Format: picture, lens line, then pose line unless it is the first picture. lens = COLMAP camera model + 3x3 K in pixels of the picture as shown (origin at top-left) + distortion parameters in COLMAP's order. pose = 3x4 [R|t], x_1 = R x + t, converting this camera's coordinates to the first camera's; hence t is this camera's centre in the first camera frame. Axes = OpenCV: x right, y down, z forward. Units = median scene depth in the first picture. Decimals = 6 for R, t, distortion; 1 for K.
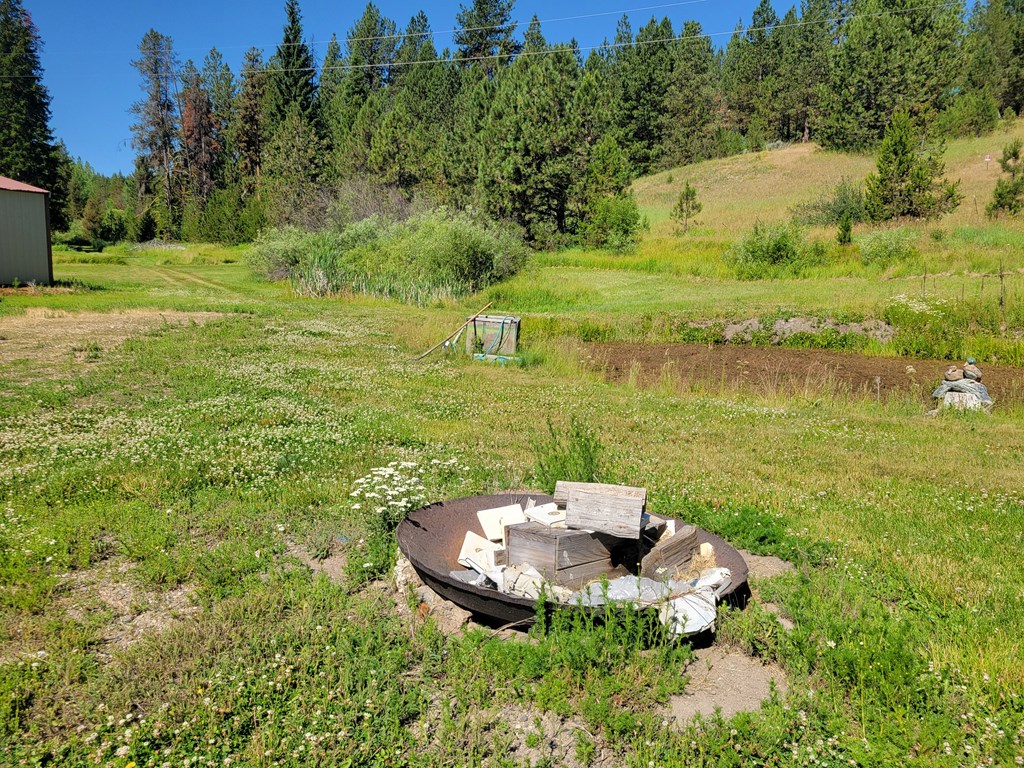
lens RADIAL K [[770.9, 0, 512.5], [0, 770.9, 390.8], [0, 0, 1]] dist [0.023675, -0.010686]
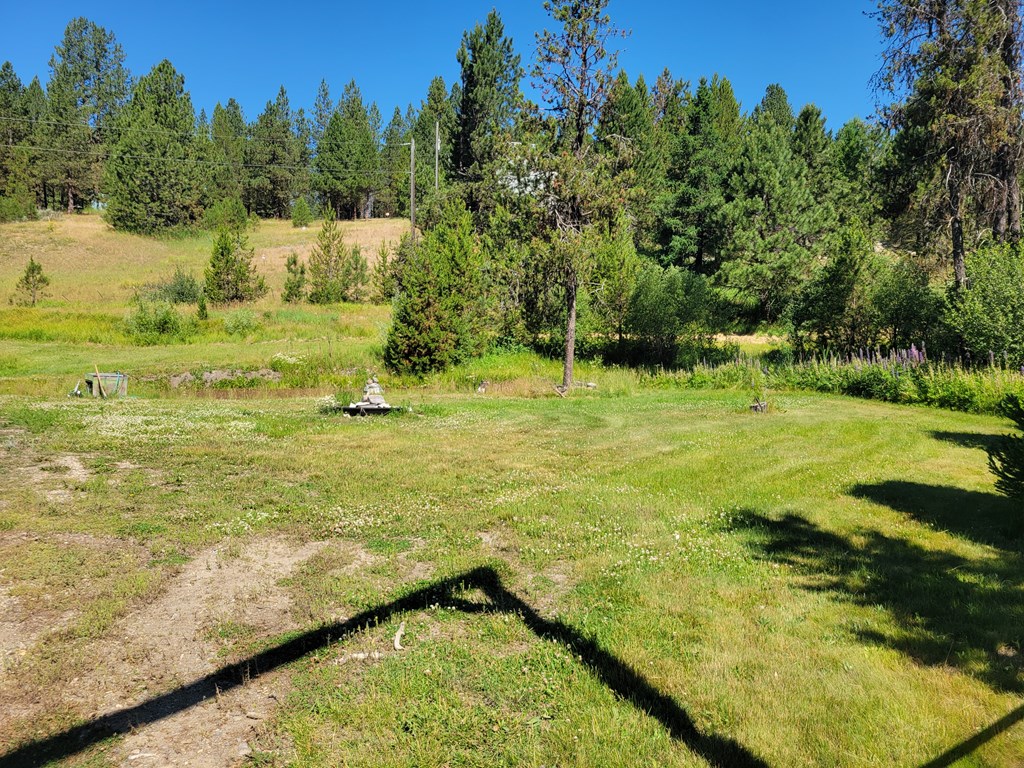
lens RADIAL K [[770.9, 0, 512.6], [0, 770.9, 384.3], [0, 0, 1]] dist [0.023675, -0.010686]
pose [[0.614911, -0.060146, 0.786299, -0.296879], [0.127553, 0.991544, -0.023905, 0.027738], [-0.778212, 0.114994, 0.617383, -0.247042]]
